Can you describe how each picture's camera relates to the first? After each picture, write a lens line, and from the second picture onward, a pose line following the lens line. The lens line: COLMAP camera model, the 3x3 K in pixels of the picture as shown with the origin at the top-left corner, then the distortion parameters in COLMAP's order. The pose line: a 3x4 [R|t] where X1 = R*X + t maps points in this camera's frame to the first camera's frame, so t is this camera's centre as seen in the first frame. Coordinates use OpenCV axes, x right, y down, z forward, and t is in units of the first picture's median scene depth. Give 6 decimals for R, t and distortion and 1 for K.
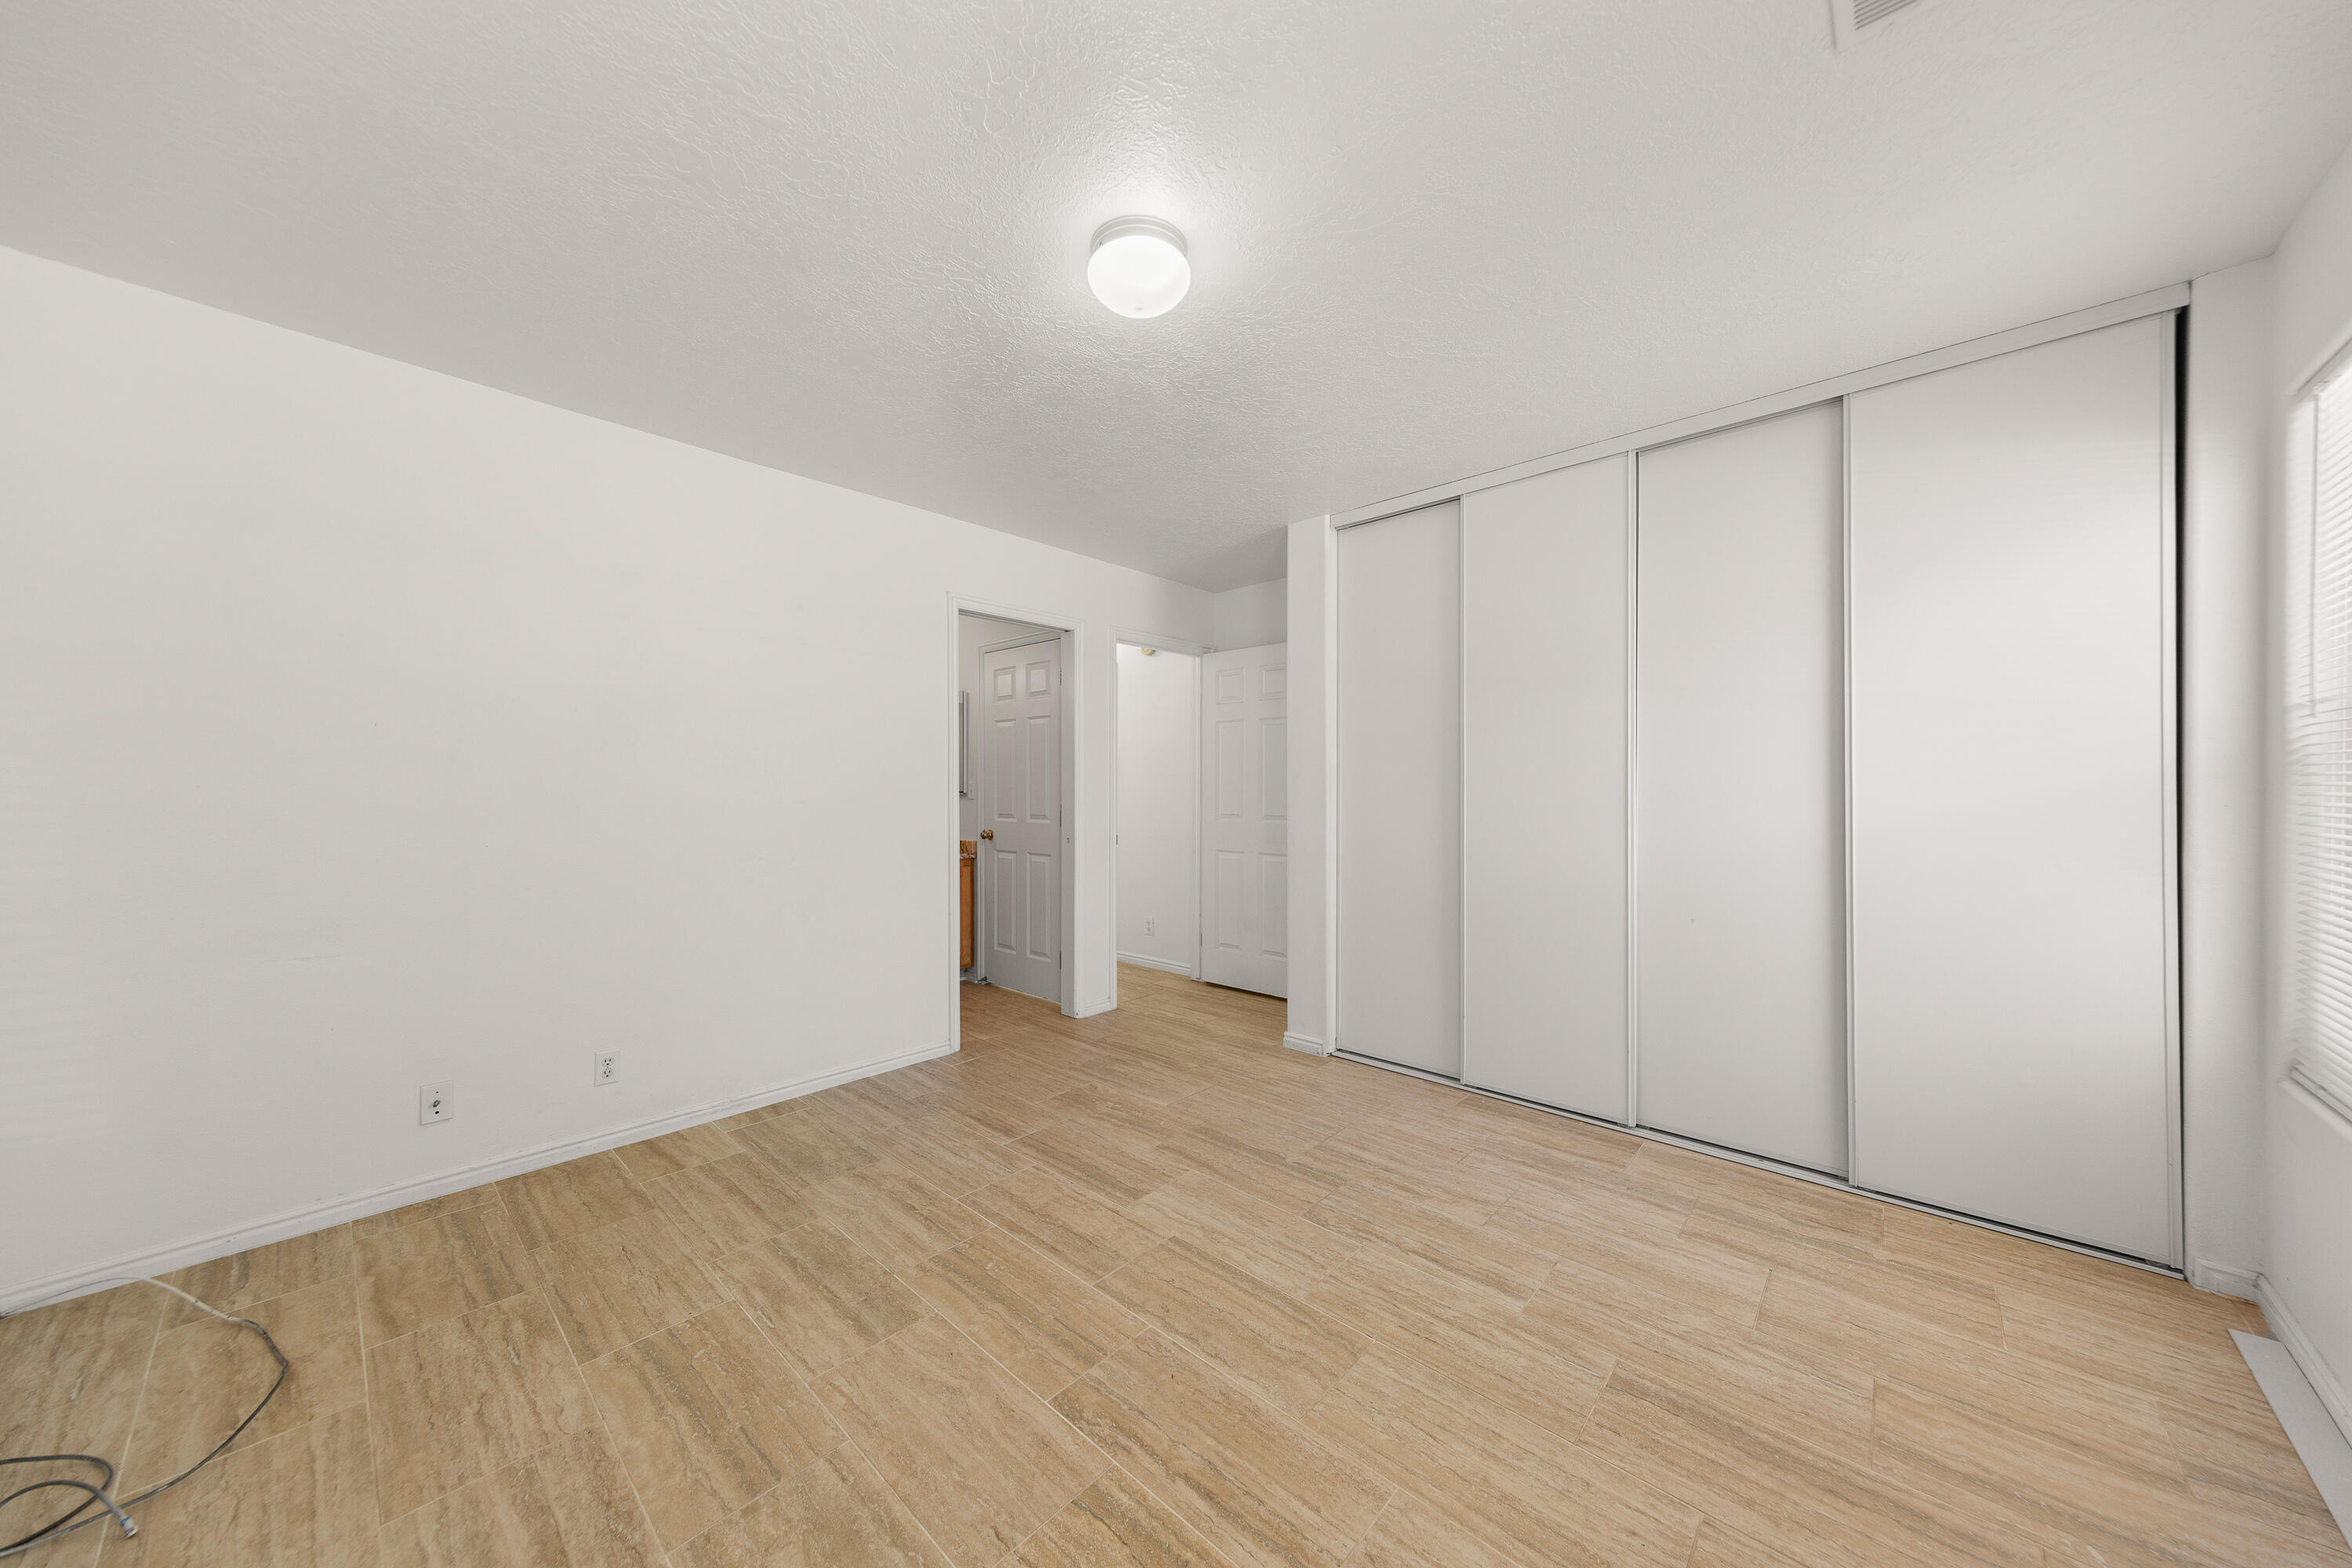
lens RADIAL K [[795.8, 0, 1176.0], [0, 795.8, 784.0], [0, 0, 1]] dist [0.005870, -0.000220]
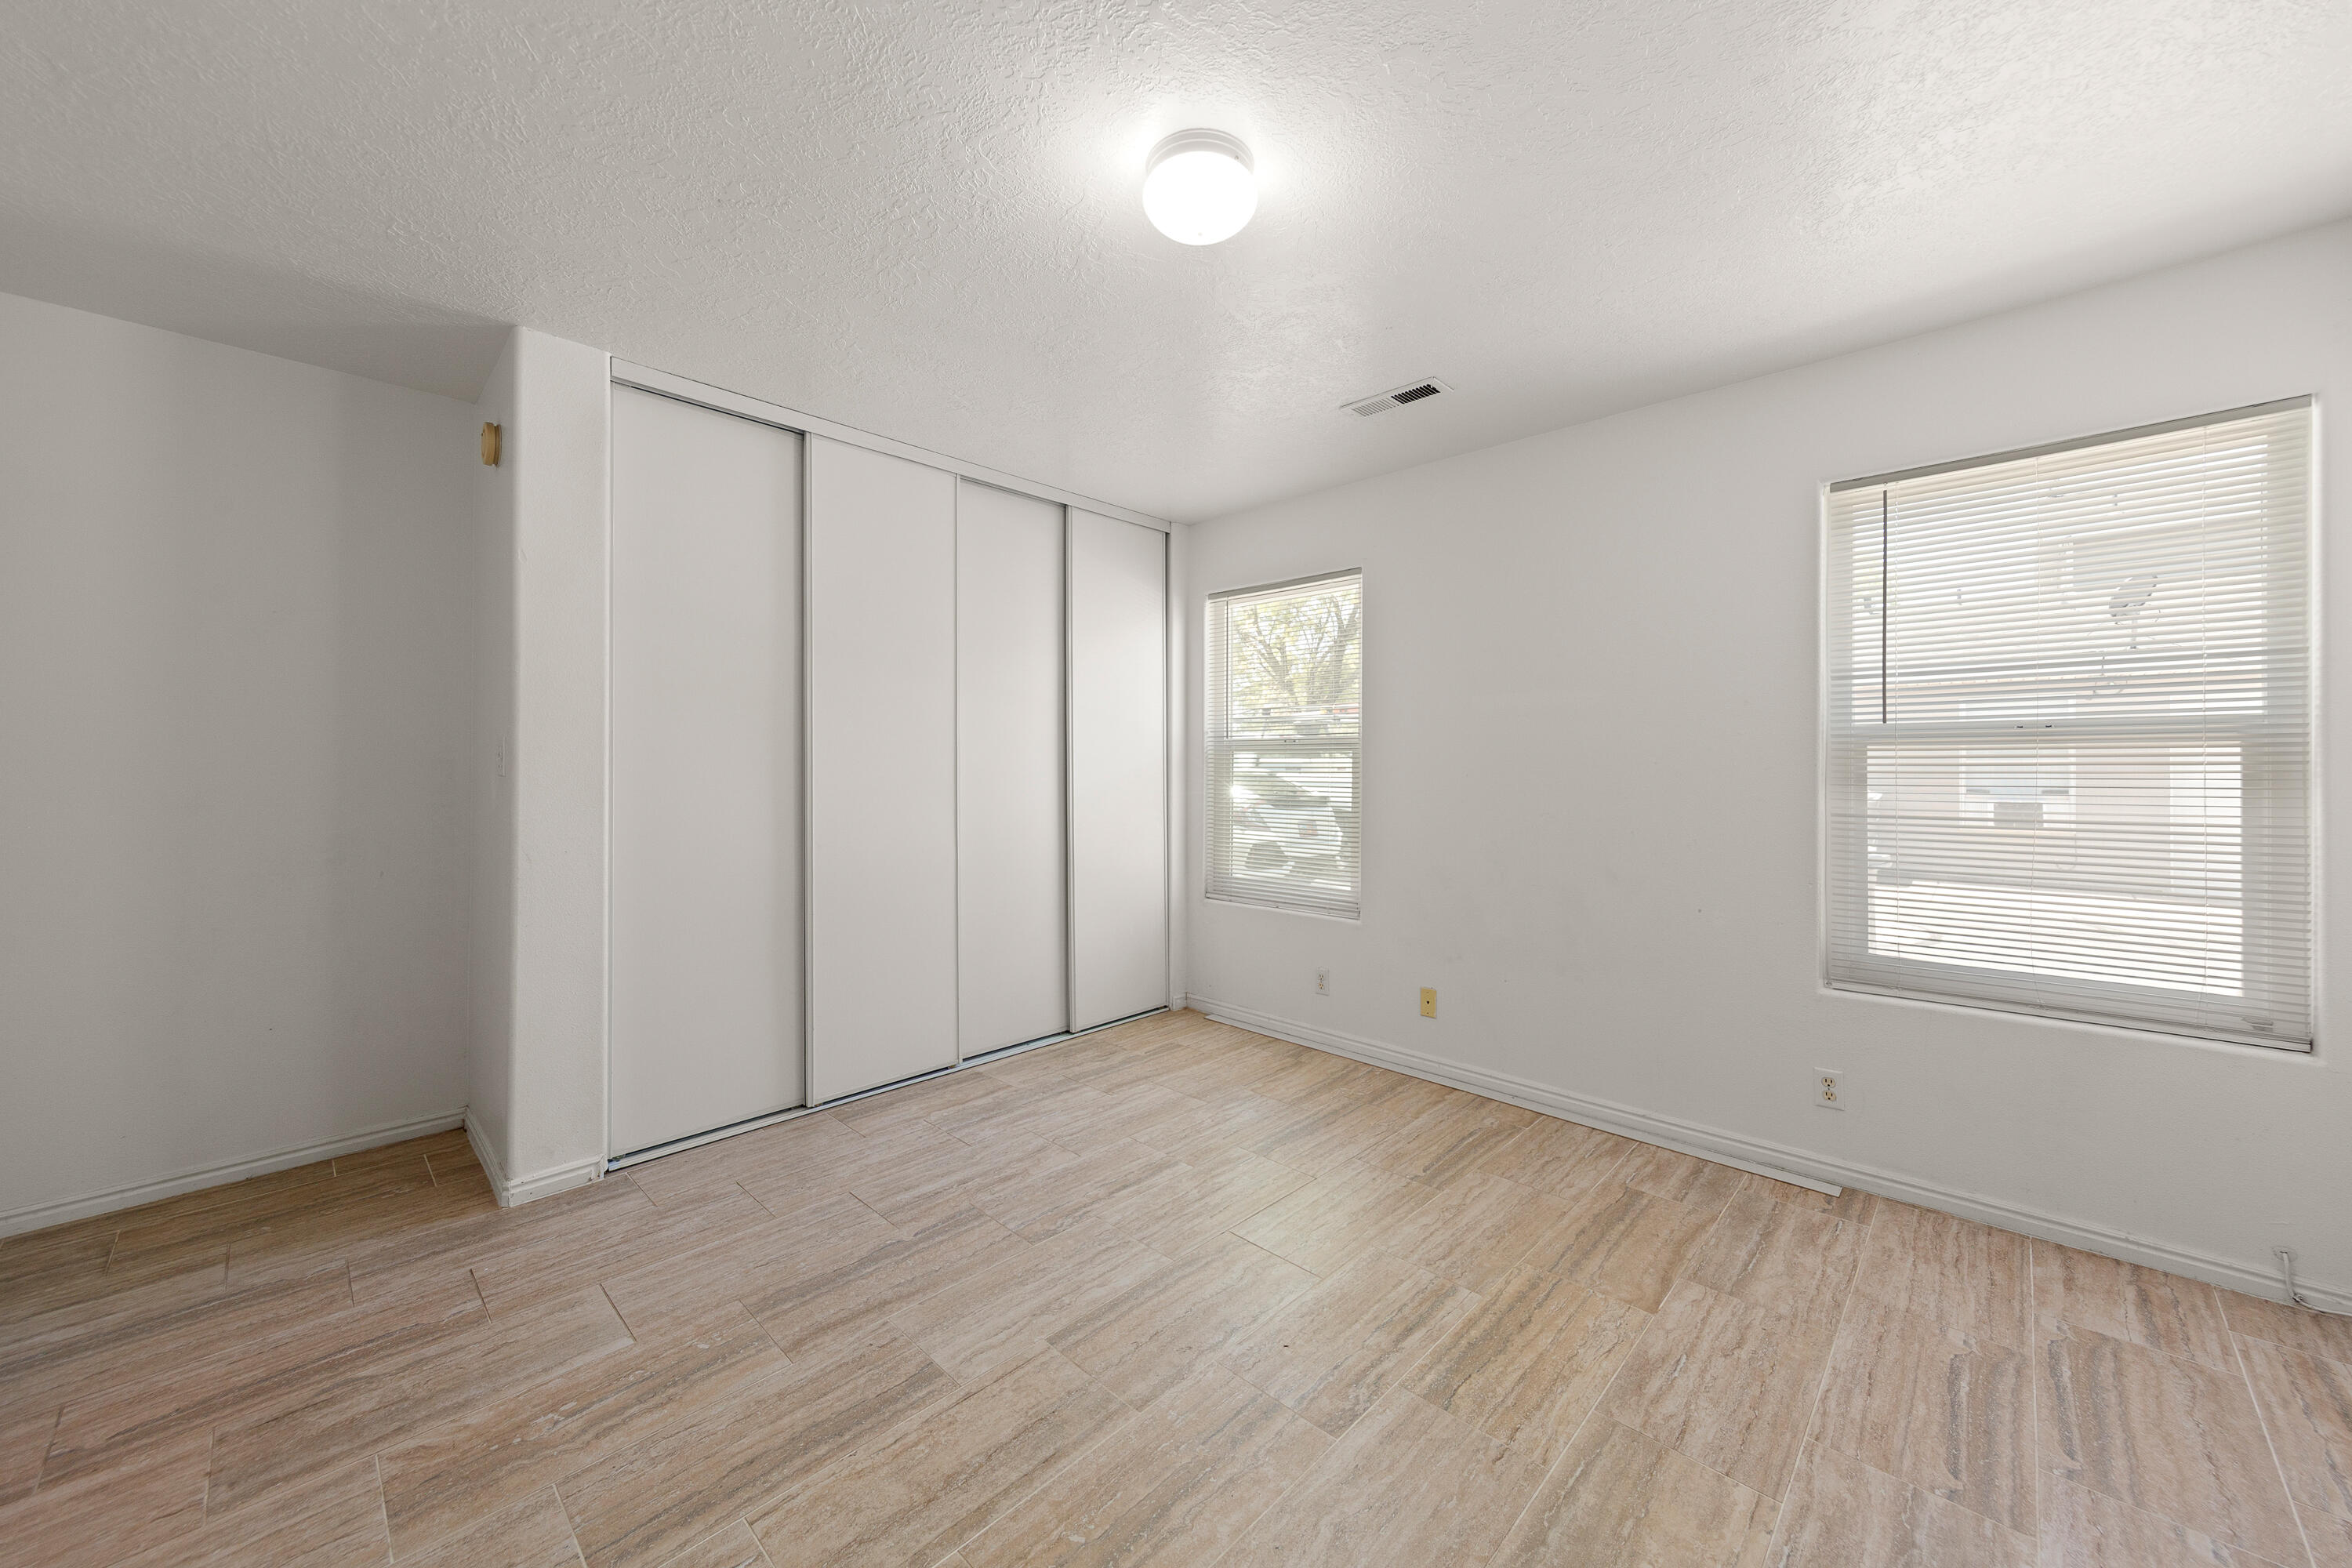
lens RADIAL K [[851.3, 0, 1178.0], [0, 851.3, 769.5], [0, 0, 1]] dist [0.002448, -0.000174]
pose [[0.031671, -0.003777, 0.999491, -0.764094], [-0.005160, 0.999979, 0.003942, -0.001631], [-0.999485, -0.005282, 0.031651, 0.769454]]
